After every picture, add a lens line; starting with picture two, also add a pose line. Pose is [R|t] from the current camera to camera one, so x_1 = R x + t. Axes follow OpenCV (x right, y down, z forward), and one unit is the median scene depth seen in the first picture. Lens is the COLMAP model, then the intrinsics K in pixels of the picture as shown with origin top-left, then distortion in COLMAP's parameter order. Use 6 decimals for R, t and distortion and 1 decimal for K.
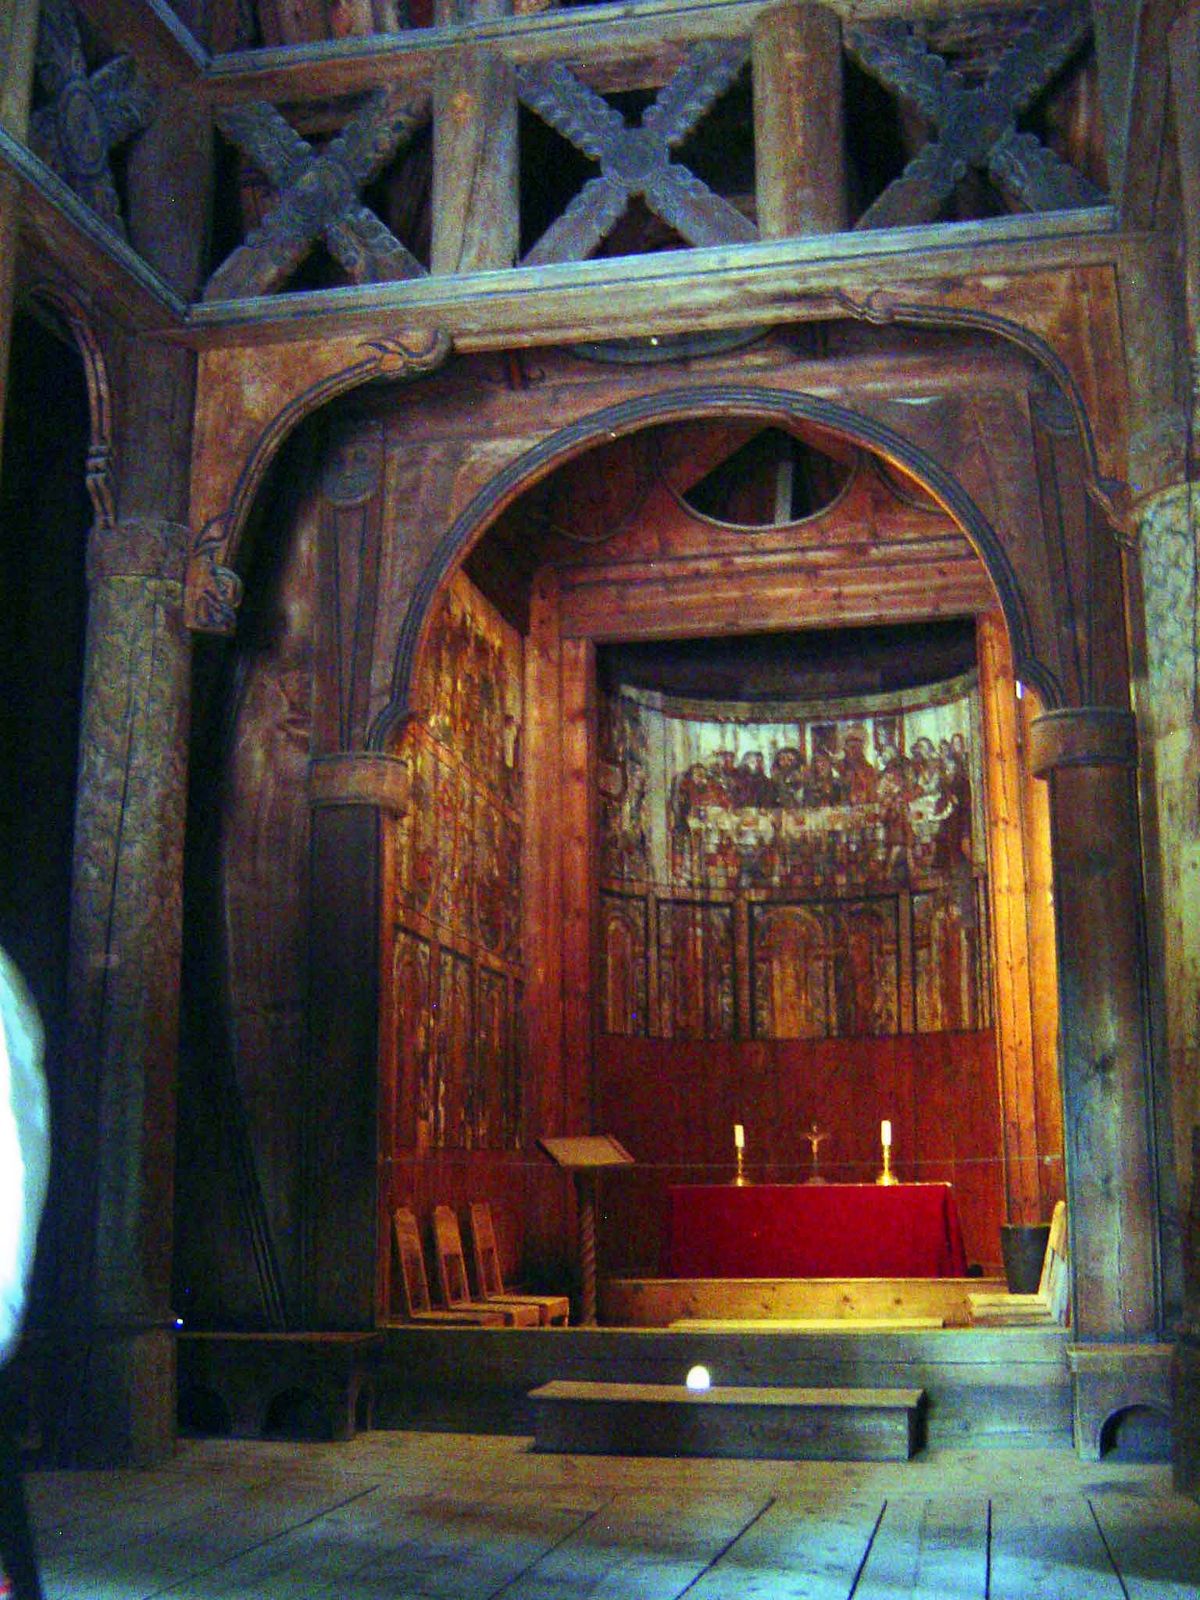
lens RADIAL K [[1838.7, 0, 601.9], [0, 1838.7, 804.3], [0, 0, 1]] dist [-0.128338, 0.000000]
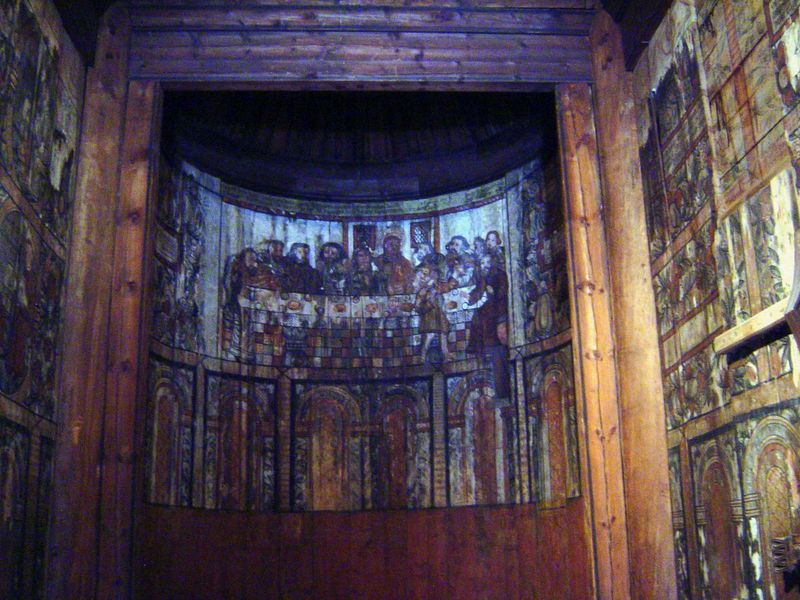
lens RADIAL K [[919.4, 0, 408.5], [0, 919.4, 296.0], [0, 0, 1]] dist [-0.128338, 0.000000]
pose [[0.960102, 0.064430, 0.272125, -0.002399], [-0.037834, 0.994077, -0.101878, 0.058528], [-0.277078, 0.087518, 0.956853, 0.489125]]
